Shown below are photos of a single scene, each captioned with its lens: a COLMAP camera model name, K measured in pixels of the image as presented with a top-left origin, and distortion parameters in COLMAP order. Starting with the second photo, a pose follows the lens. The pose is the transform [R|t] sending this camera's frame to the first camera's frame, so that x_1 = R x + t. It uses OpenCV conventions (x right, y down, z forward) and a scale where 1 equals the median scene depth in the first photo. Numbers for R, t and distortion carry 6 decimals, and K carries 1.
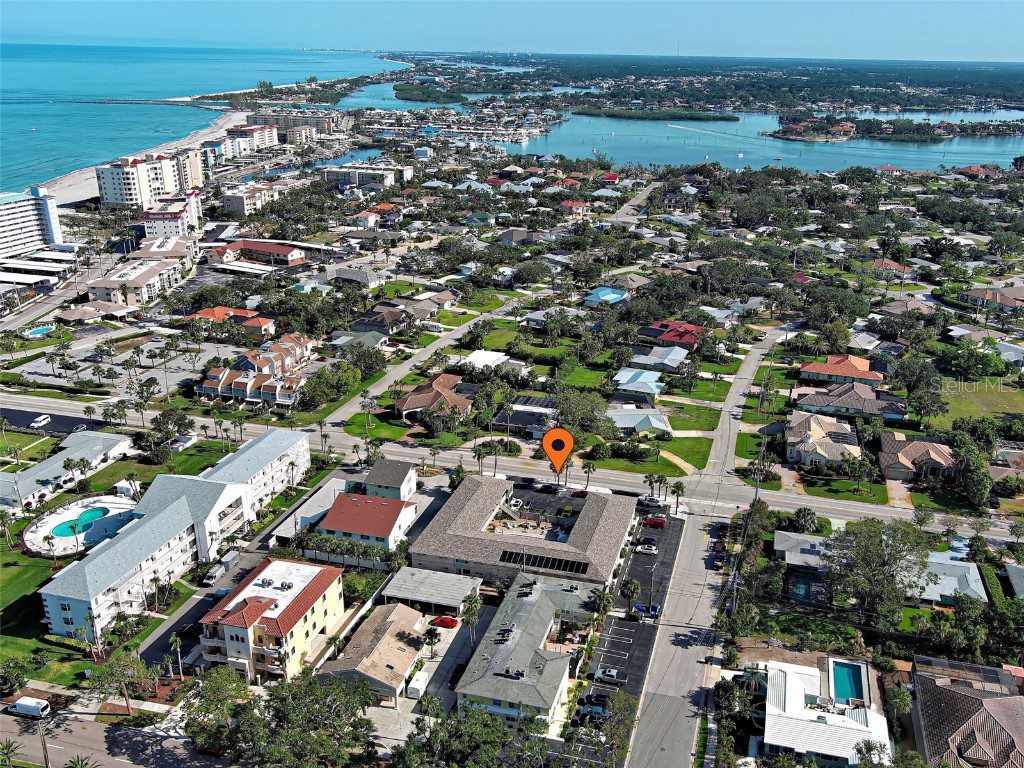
lens RADIAL K [[882.0, 0, 533.3], [0, 882.0, 383.0], [0, 0, 1]] dist [0.015278, -0.013162]
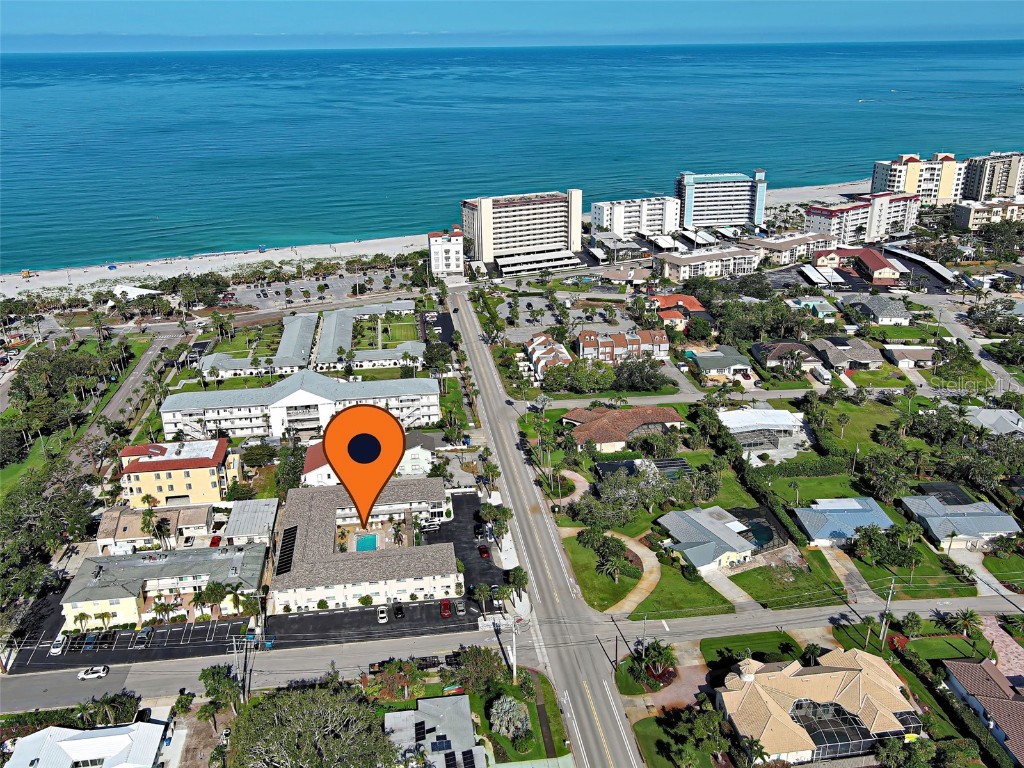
lens RADIAL K [[853.4, 0, 512.0], [0, 853.4, 384.0], [0, 0, 1]] dist [0.014843, -0.016815]
pose [[0.405421, 0.316265, -0.857678, 0.505539], [-0.302602, 0.931779, 0.200550, -0.141592], [0.862593, 0.178228, 0.473465, 0.399375]]
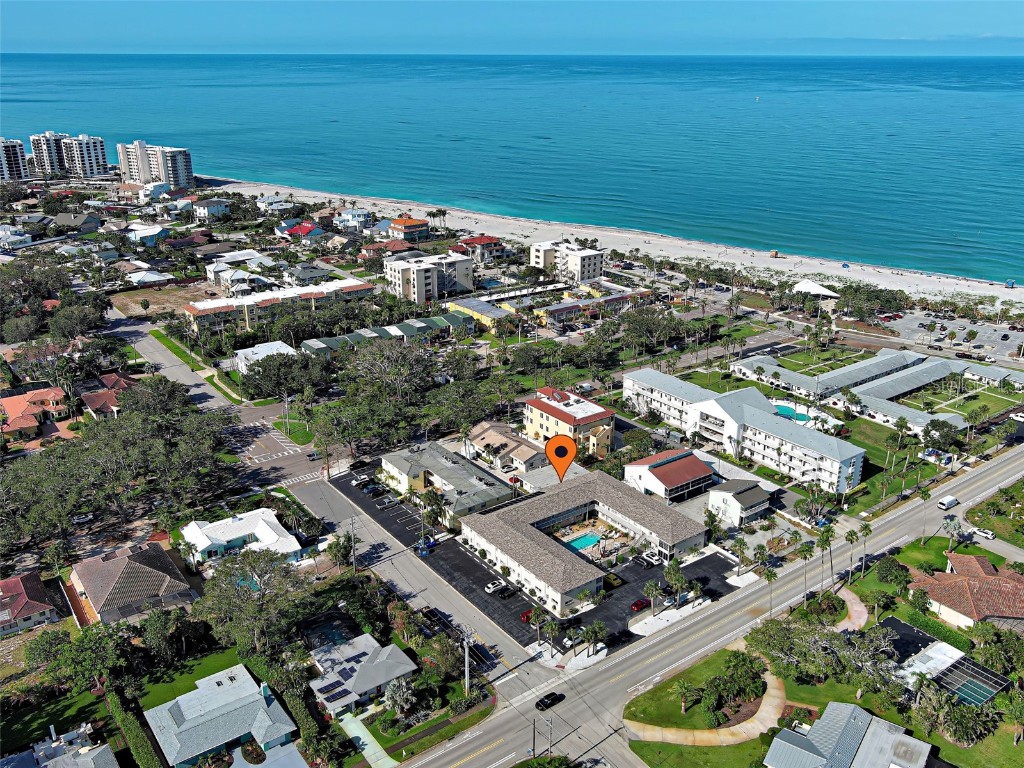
lens RADIAL K [[882.0, 0, 533.3], [0, 882.0, 383.0], [0, 0, 1]] dist [0.015278, -0.013162]
pose [[-0.598287, 0.263392, -0.756754, 0.452345], [-0.292400, 0.807536, 0.512237, -0.283663], [0.746026, 0.527740, -0.406123, 0.776300]]
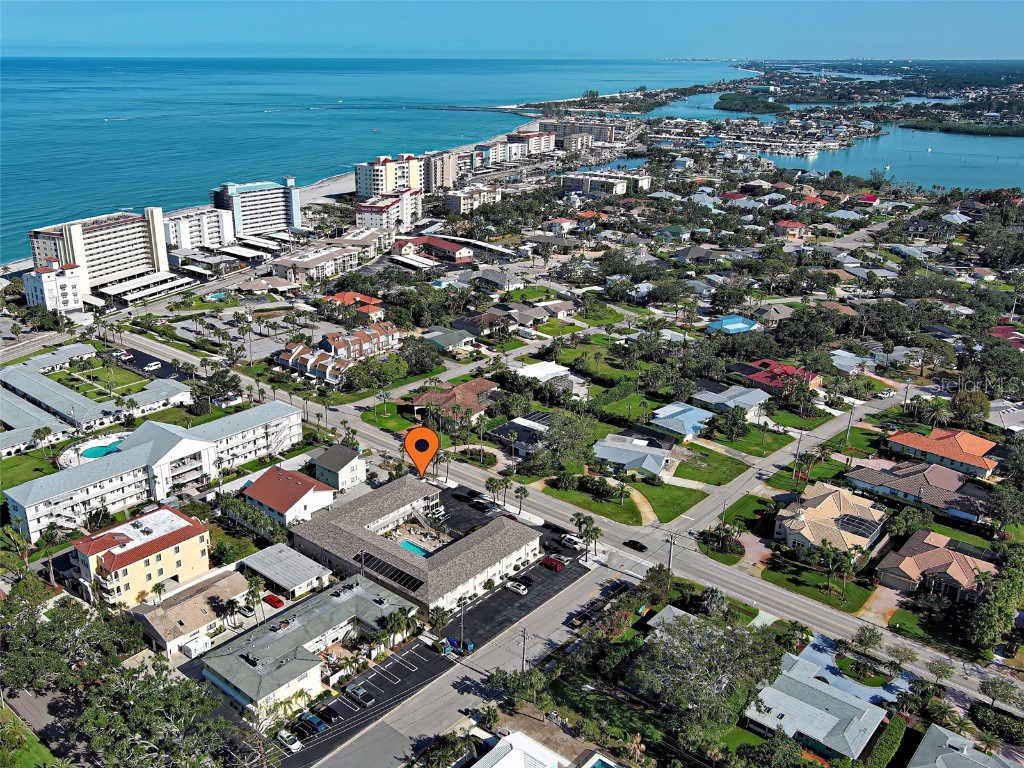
lens RADIAL K [[861.0, 0, 433.0], [0, 861.0, 384.5], [0, 0, 1]] dist [0.015560, -0.013917]
pose [[0.886274, 0.152172, -0.437450, 0.251399], [-0.152472, 0.987699, 0.034674, -0.025977], [0.437345, 0.035968, 0.898574, 0.076554]]
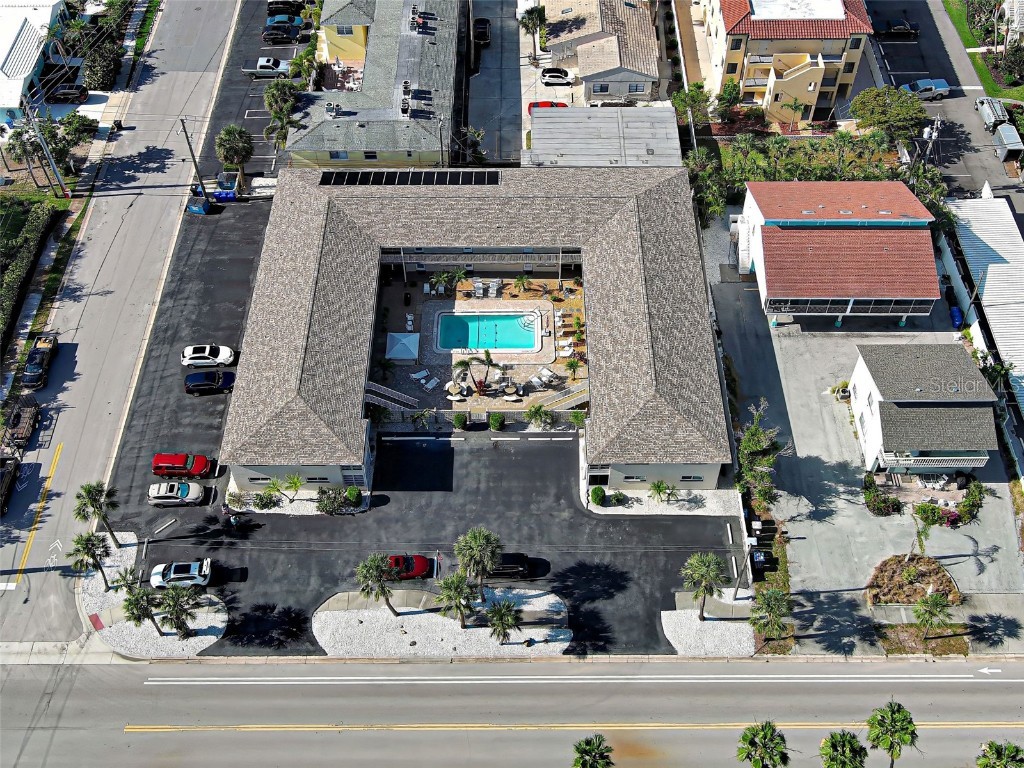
lens RADIAL K [[1031.2, 0, 521.8], [0, 1031.2, 383.2], [0, 0, 1]] dist [0.011451, 0.000135]
pose [[-0.960740, 0.206080, -0.185767, 0.046434], [-0.117045, 0.306017, 0.944804, -0.179390], [0.251553, 0.929454, -0.269882, 0.711775]]
